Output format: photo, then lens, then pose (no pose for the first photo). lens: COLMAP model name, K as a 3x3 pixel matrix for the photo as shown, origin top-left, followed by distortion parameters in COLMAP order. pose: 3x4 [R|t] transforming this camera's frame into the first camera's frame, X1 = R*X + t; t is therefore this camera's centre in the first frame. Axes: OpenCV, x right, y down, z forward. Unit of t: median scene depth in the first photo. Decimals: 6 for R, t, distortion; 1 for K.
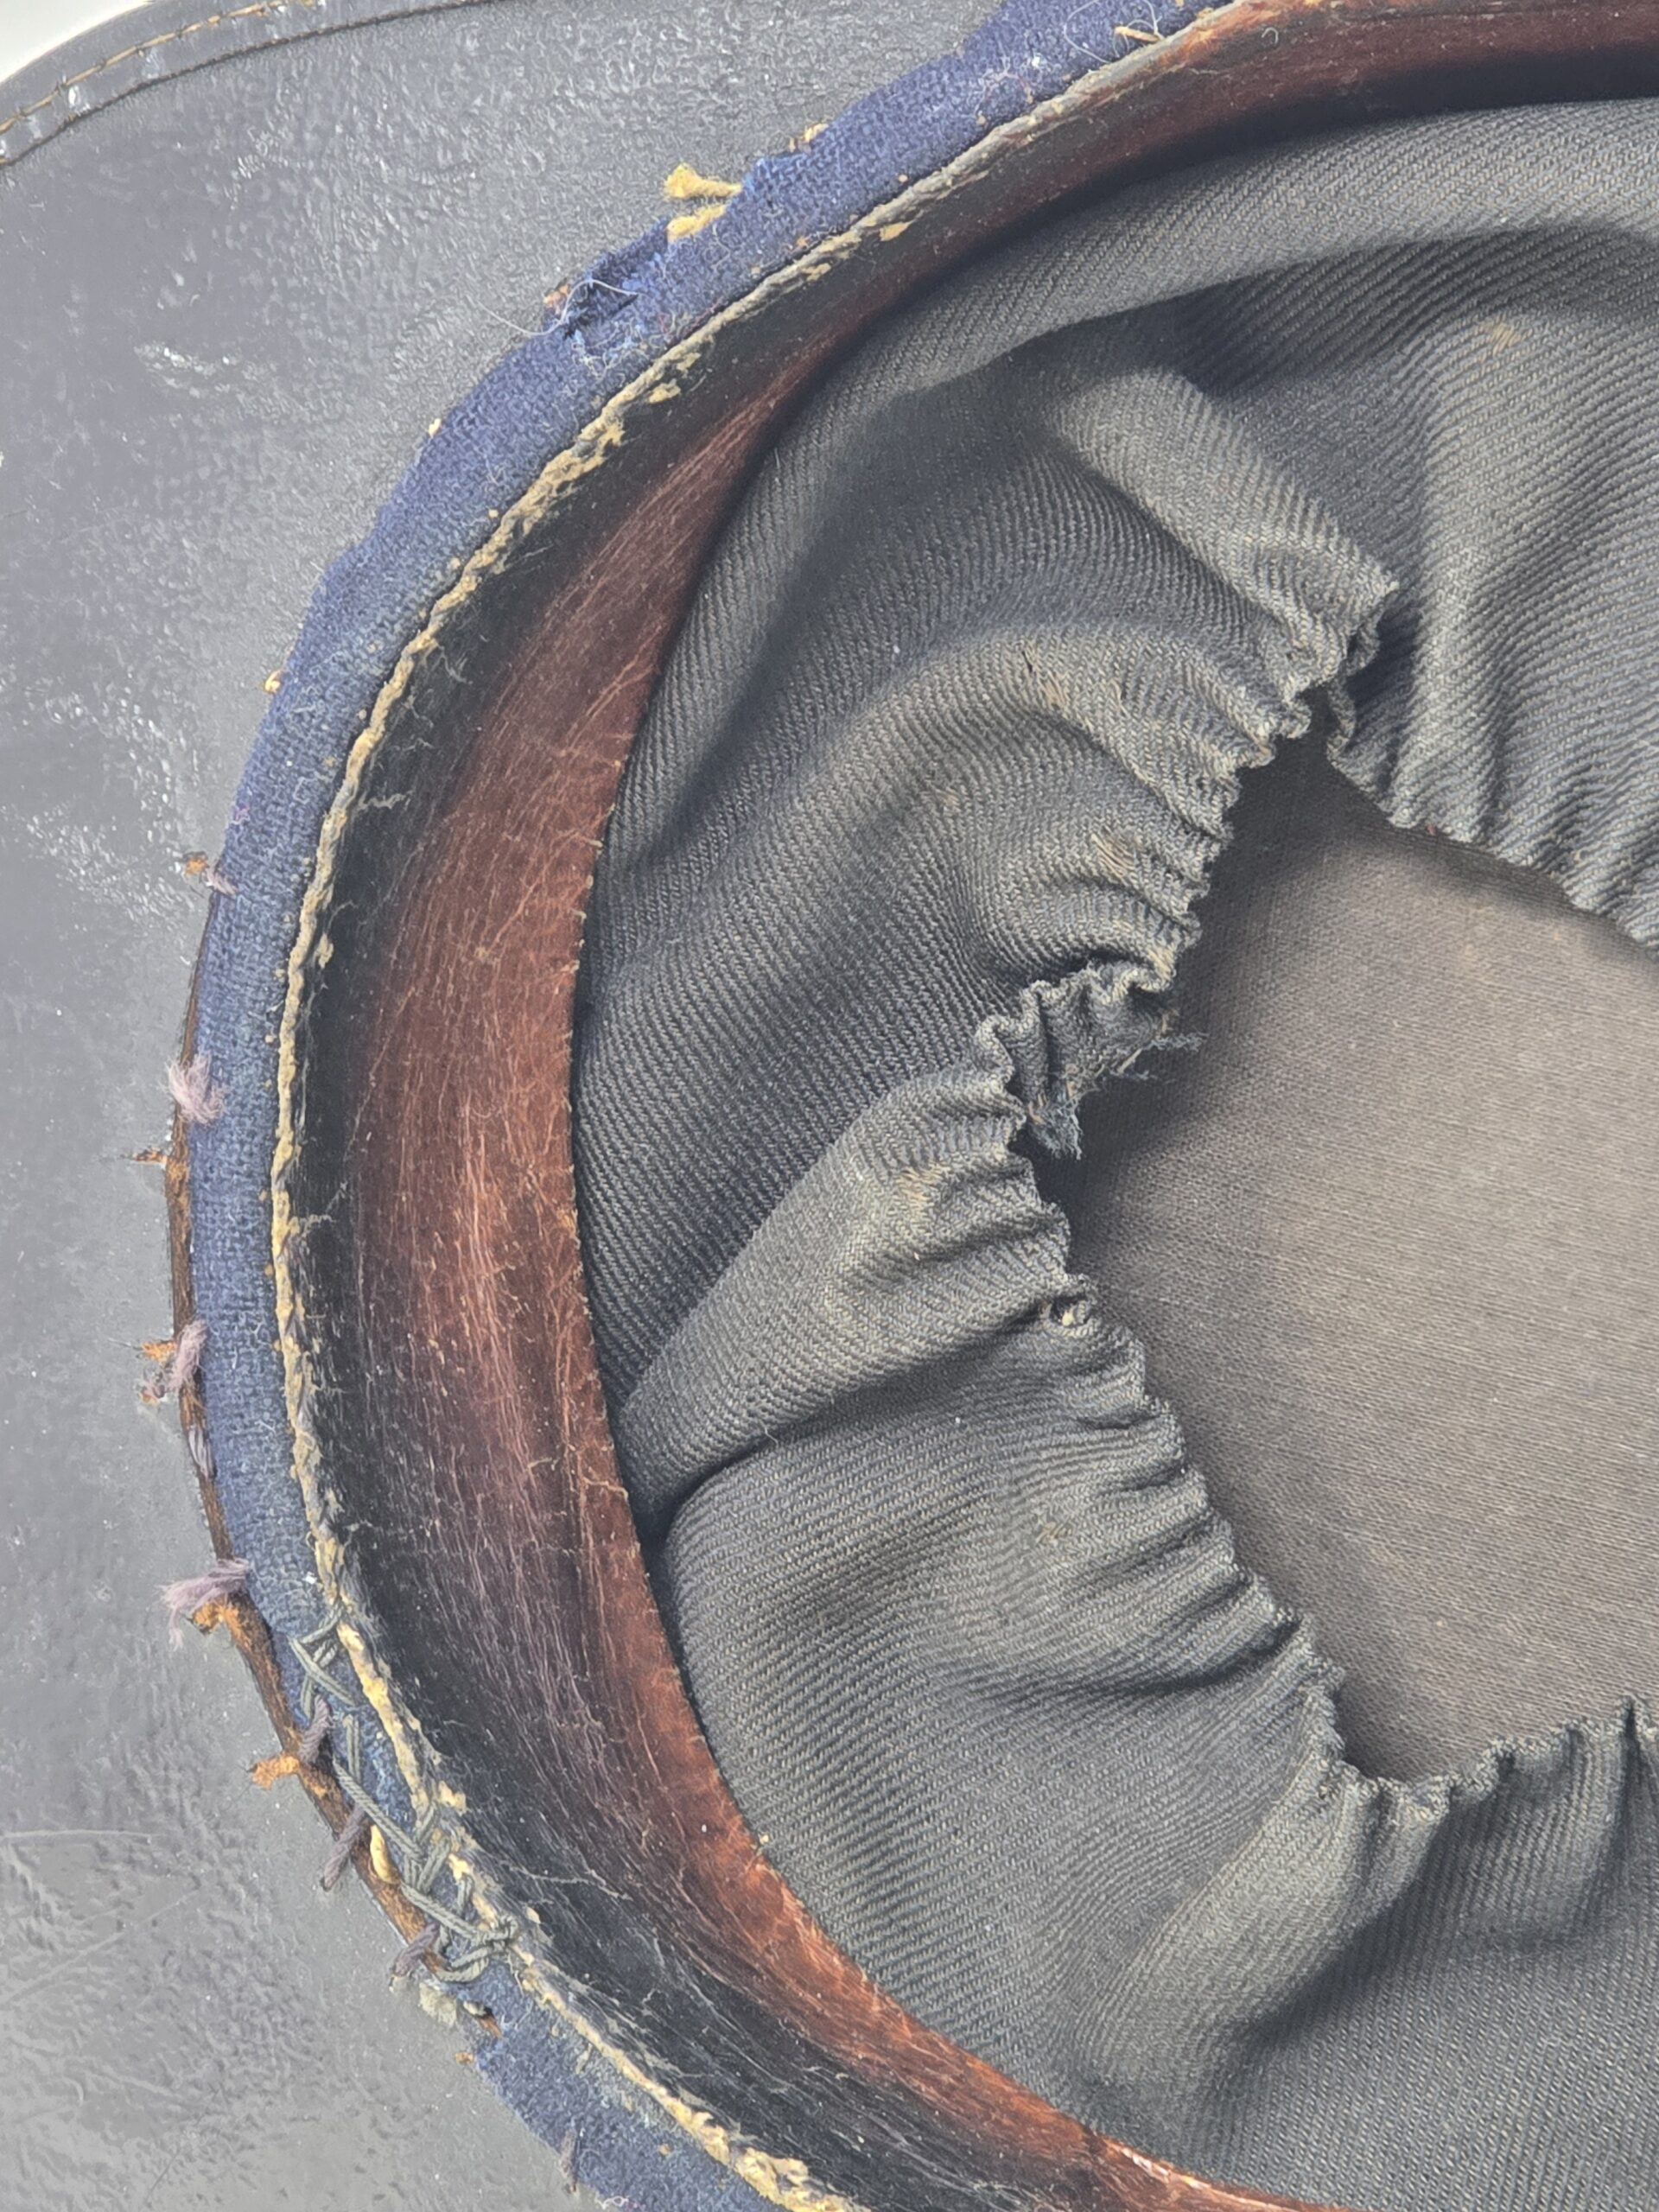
lens RADIAL K [[8019.6, 0, 829.5], [0, 8019.6, 1106.0], [0, 0, 1]] dist [-1.871469, 49.393504]
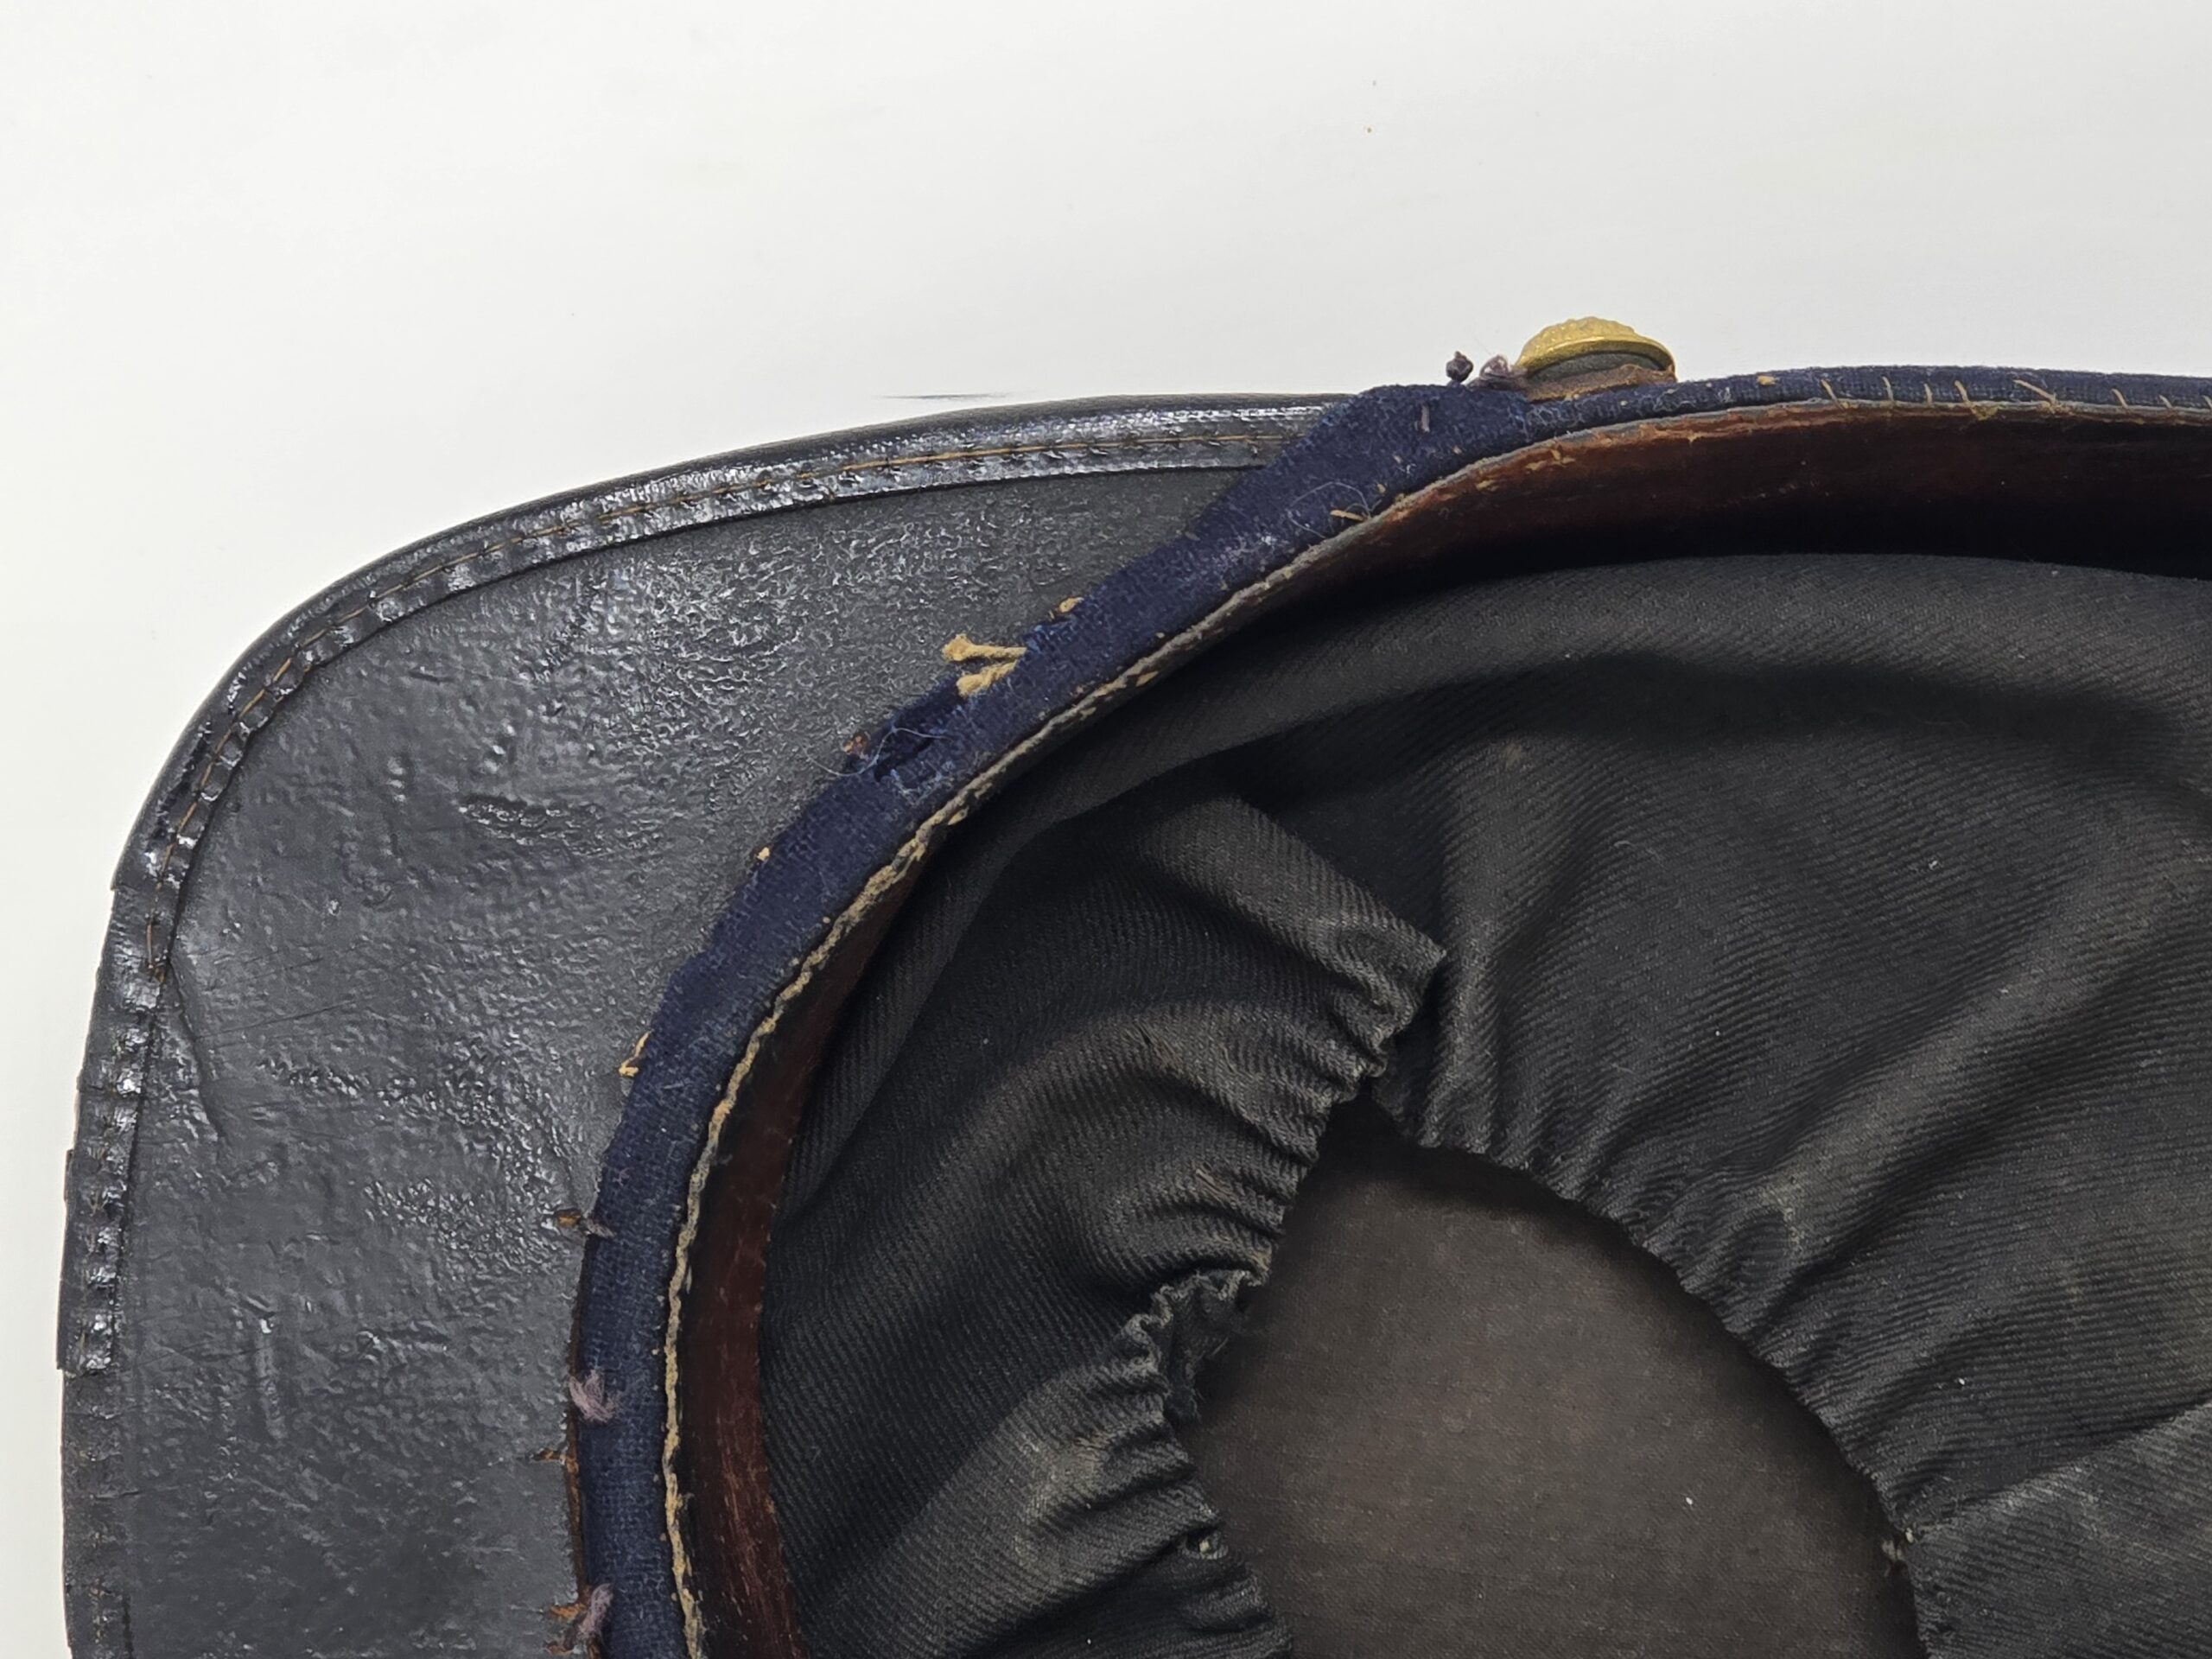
lens RADIAL K [[8019.6, 0, 1113.0], [0, 8019.6, 784.6], [0, 0, 1]] dist [-1.871469, 49.393504]
pose [[0.934748, -0.037214, 0.353357, -0.437026], [0.085983, 0.988633, -0.123334, 0.062652], [-0.344750, 0.145669, 0.927323, -0.187369]]
